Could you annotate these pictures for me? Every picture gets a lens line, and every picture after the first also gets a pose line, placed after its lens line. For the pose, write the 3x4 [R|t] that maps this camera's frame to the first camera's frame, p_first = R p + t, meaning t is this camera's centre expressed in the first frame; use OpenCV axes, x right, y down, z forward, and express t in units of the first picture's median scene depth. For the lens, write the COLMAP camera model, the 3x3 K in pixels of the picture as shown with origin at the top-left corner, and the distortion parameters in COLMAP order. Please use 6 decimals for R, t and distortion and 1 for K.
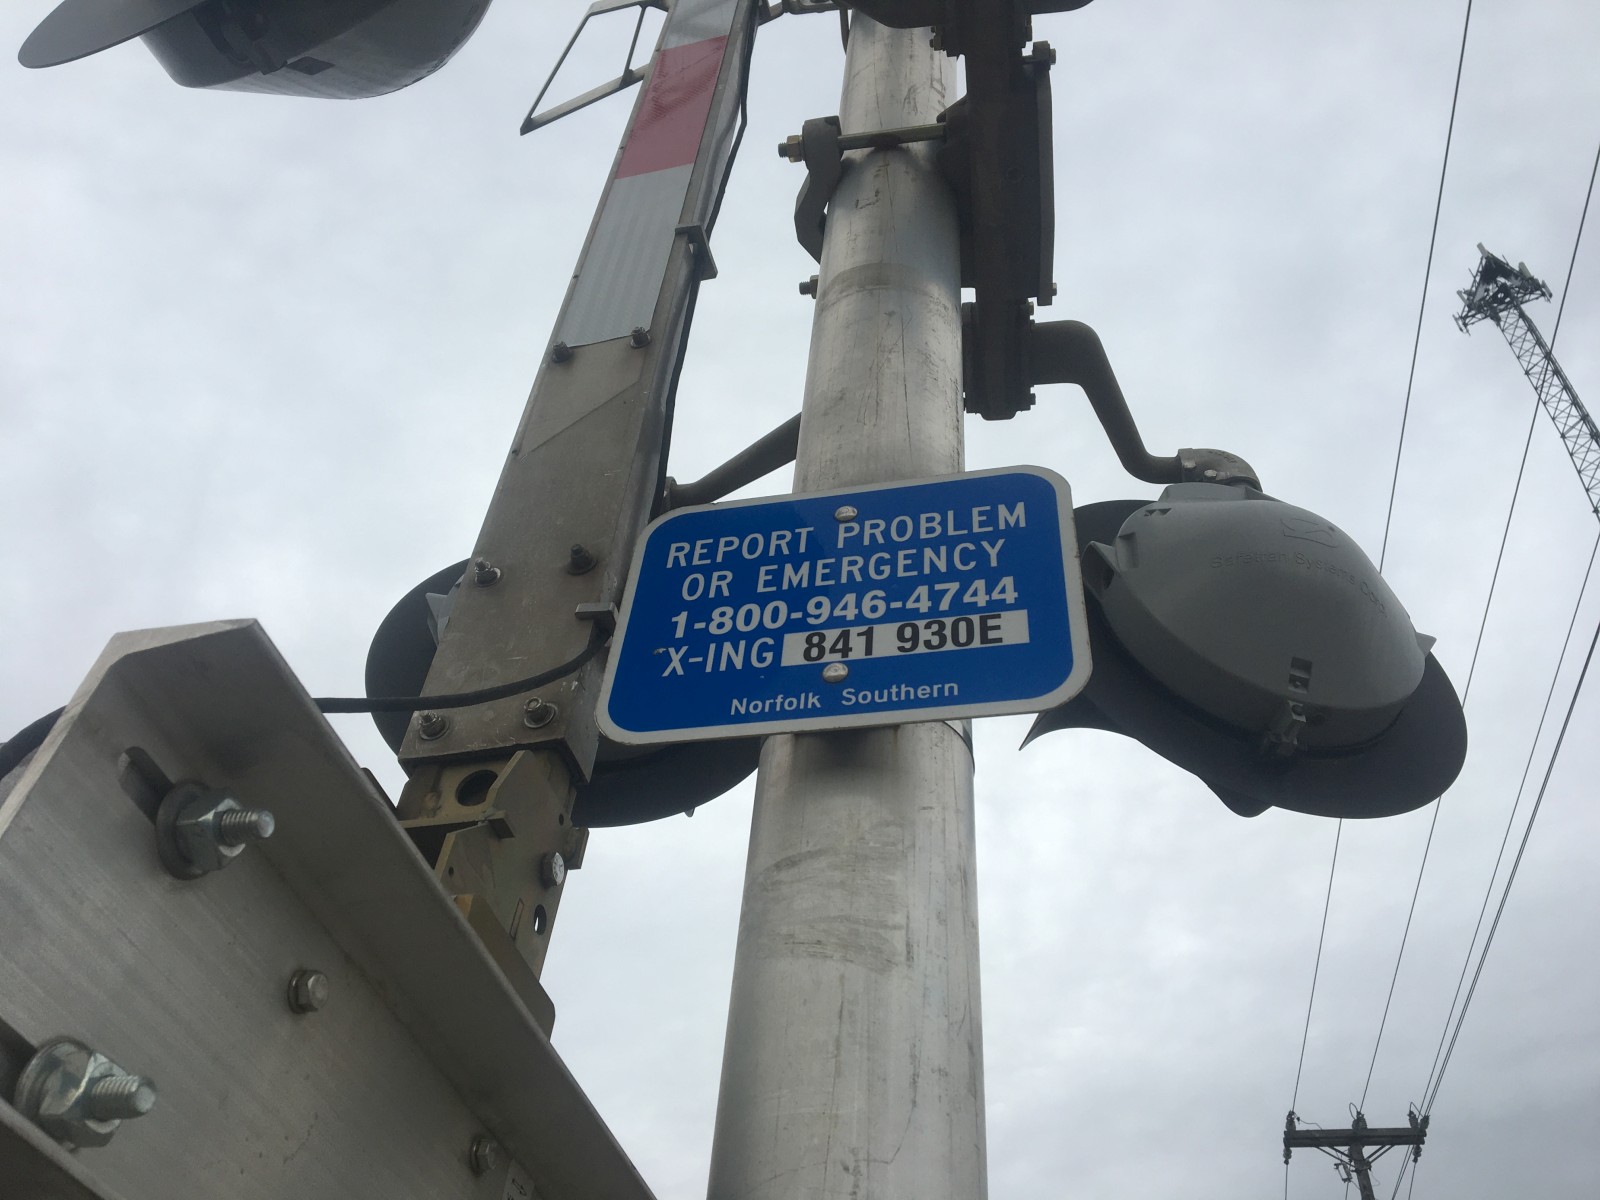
lens RADIAL K [[1335.0, 0, 804.1], [0, 1335.0, 607.9], [0, 0, 1]] dist [0.074930, -0.110177]
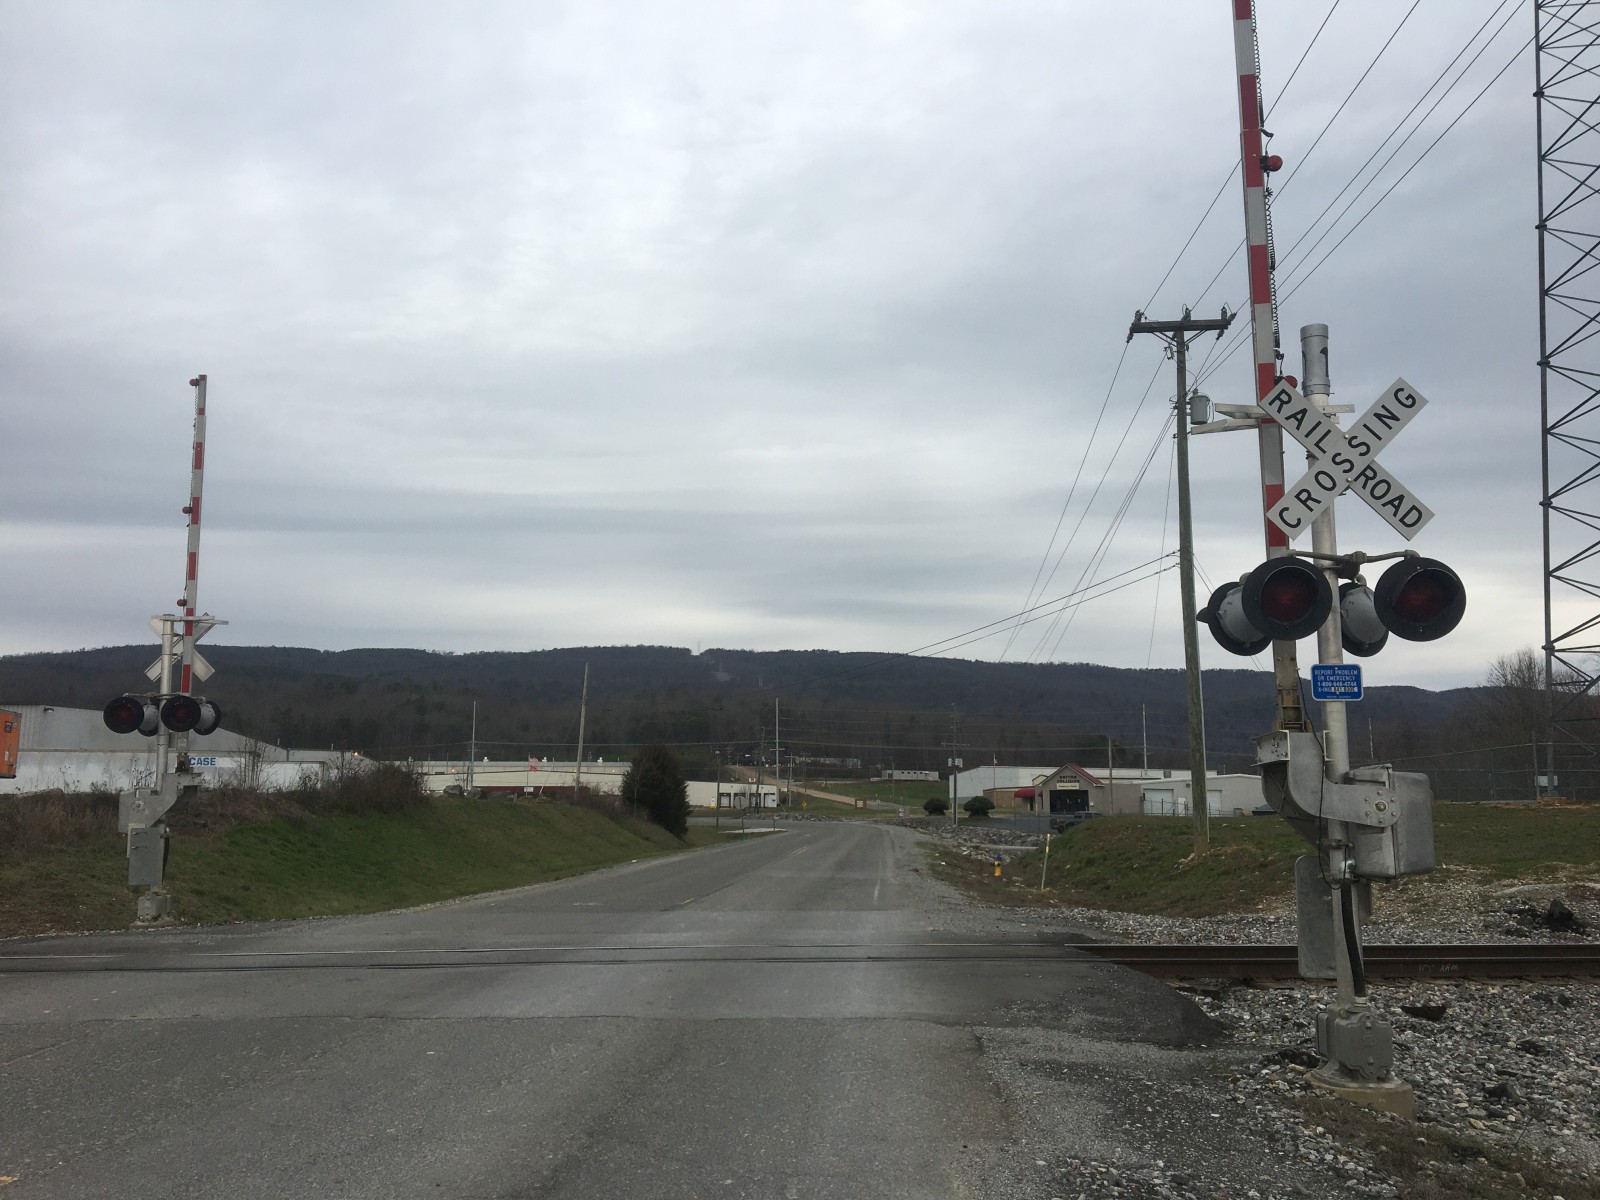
lens RADIAL K [[1335.0, 0, 781.1], [0, 1335.0, 614.0], [0, 0, 1]] dist [0.074930, -0.110177]
pose [[0.991588, -0.049410, 0.119634, -5.080400], [-0.036057, 0.782241, 0.621932, -6.290432], [-0.124312, -0.621014, 0.773879, -5.717396]]
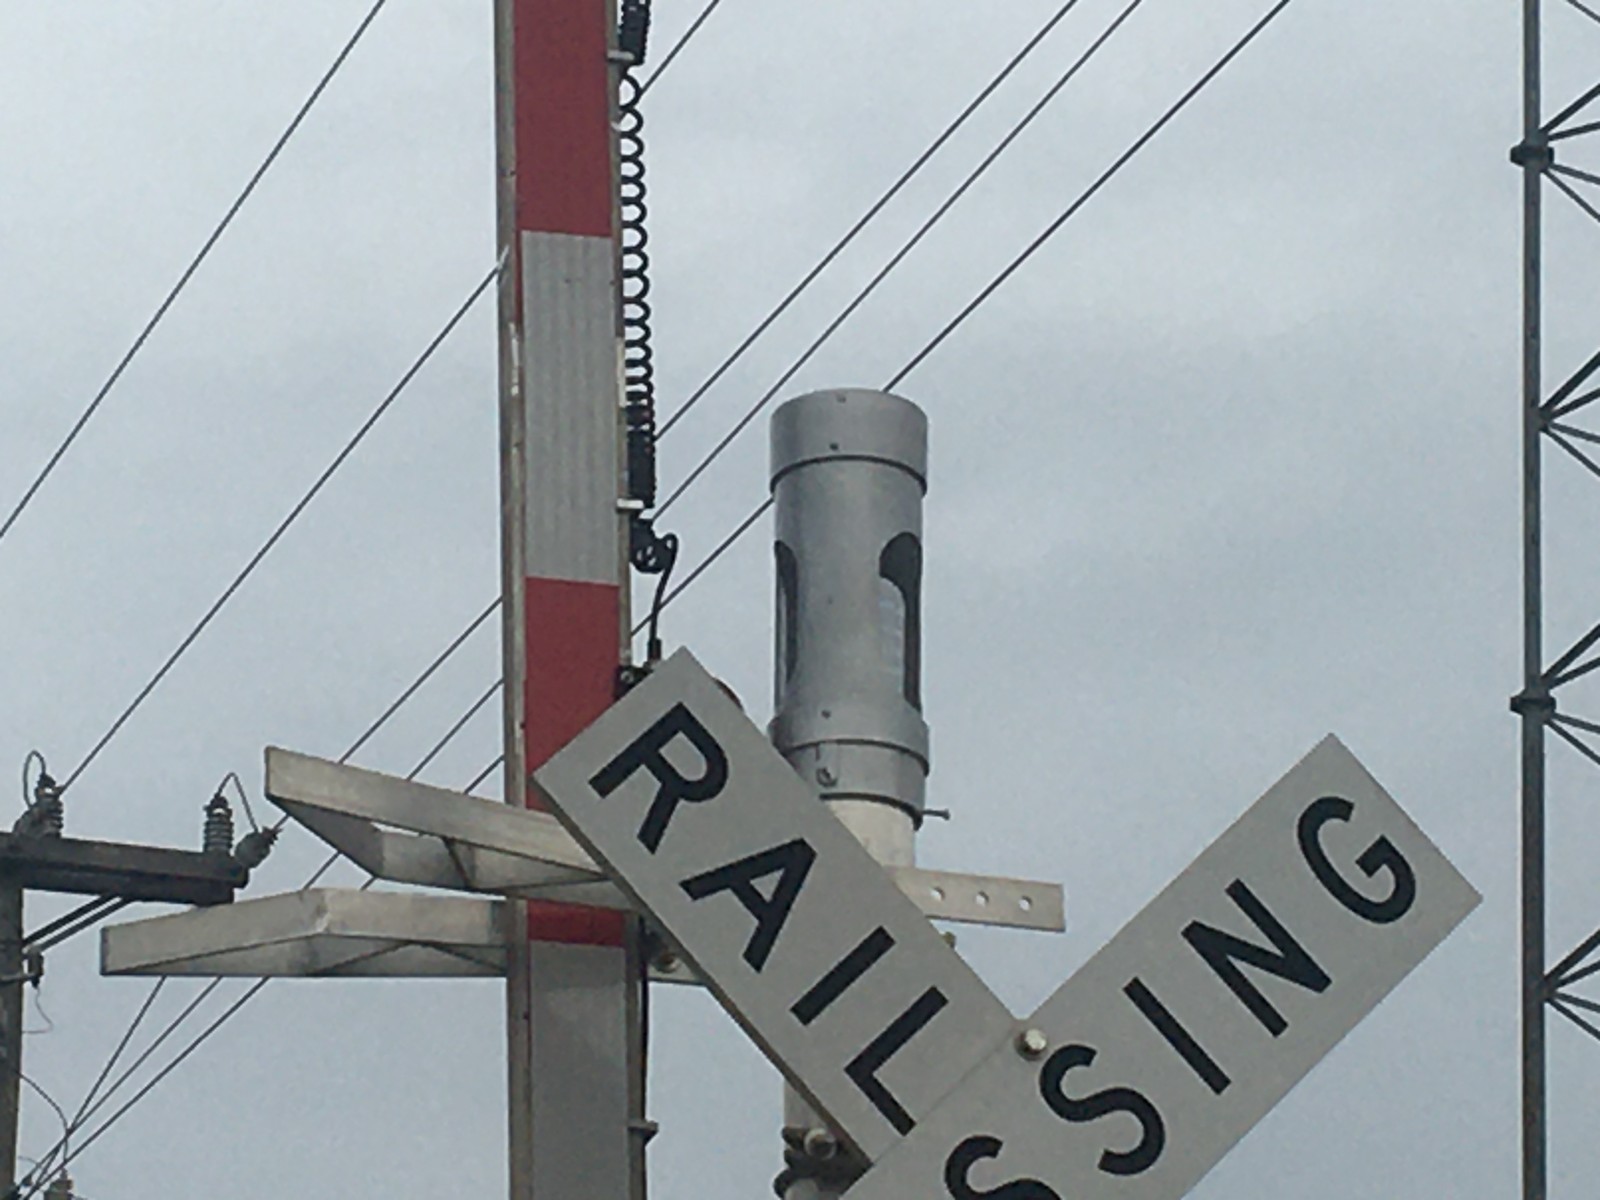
lens RADIAL K [[6660.1, 0, 800.0], [0, 6660.1, 601.2], [0, 0, 1]] dist [0.351392, 0.000000]
pose [[0.857712, 0.125725, 0.498521, -3.941759], [-0.321701, 0.887607, 0.329639, -4.312377], [-0.401047, -0.443110, 0.801757, -3.745502]]
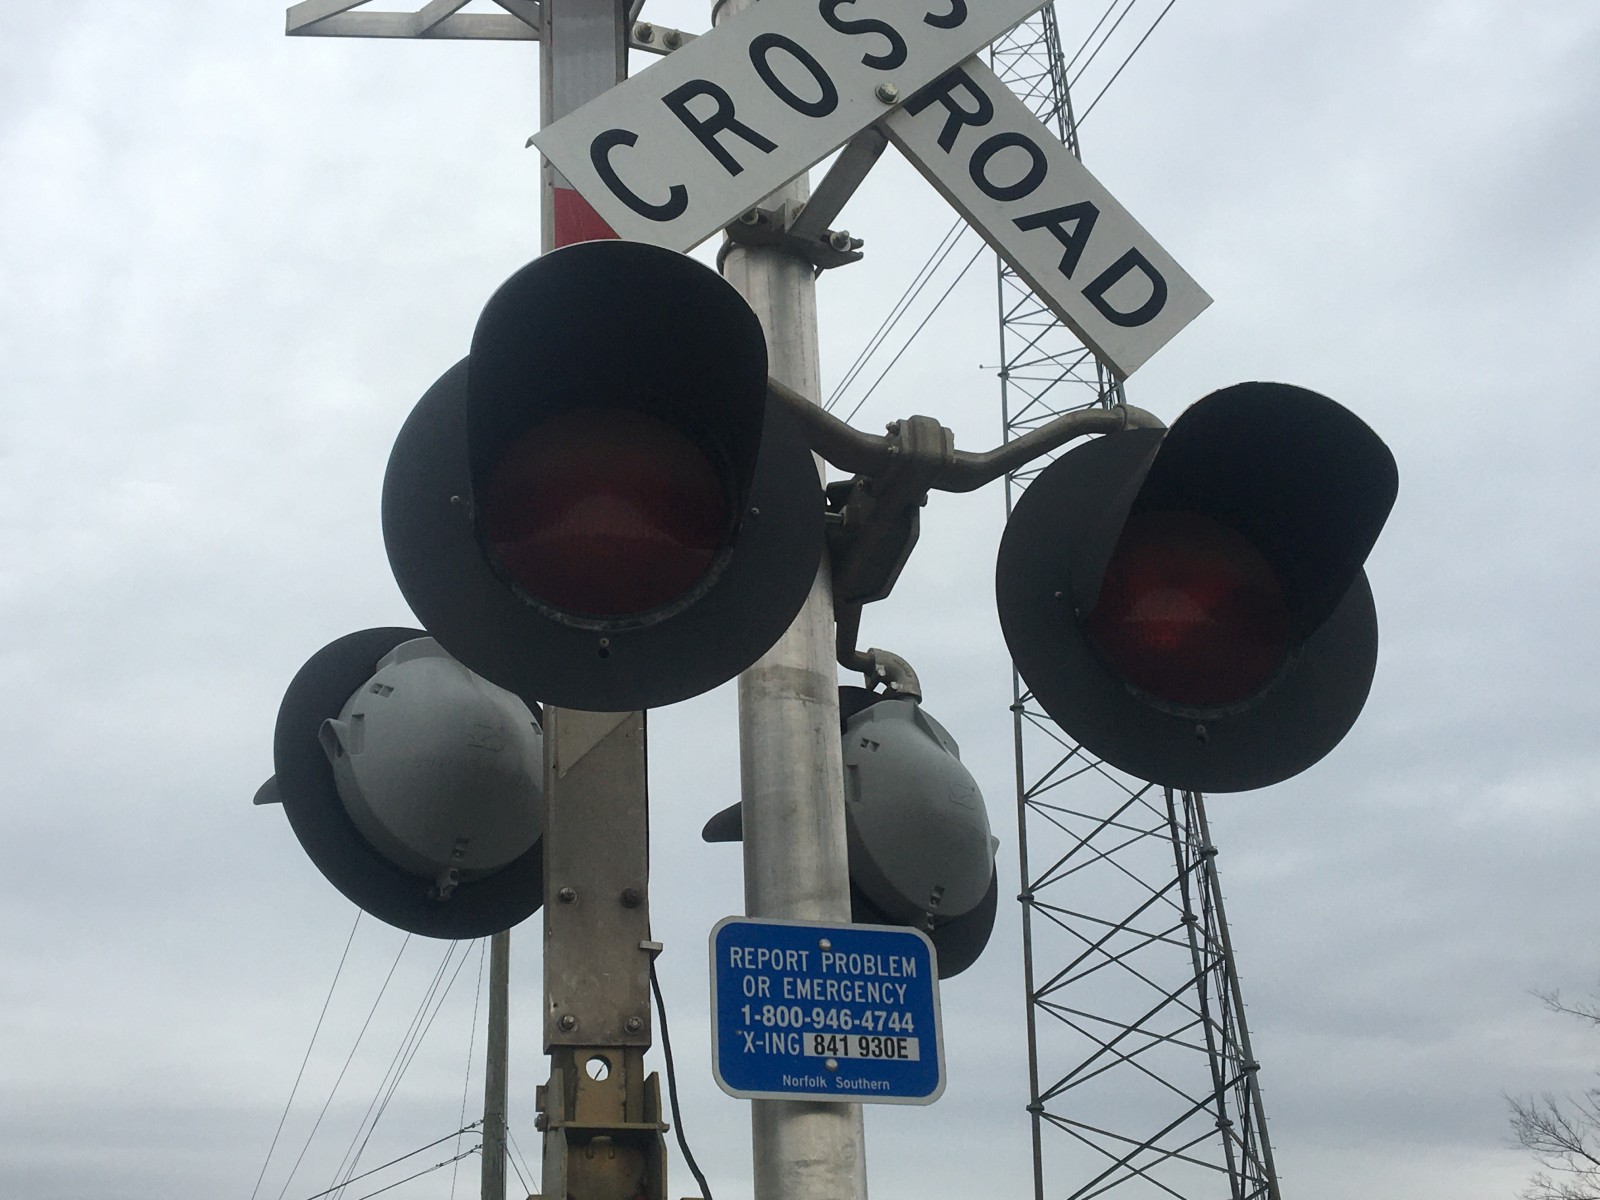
lens RADIAL K [[2005.2, 0, 797.0], [0, 2005.2, 597.0], [0, 0, 1]] dist [0.063884, 0.000000]
pose [[0.857895, 0.134144, 0.496005, -1.534460], [-0.294269, 0.919602, 0.260266, -1.301586], [-0.421214, -0.369240, 0.828396, -1.168103]]
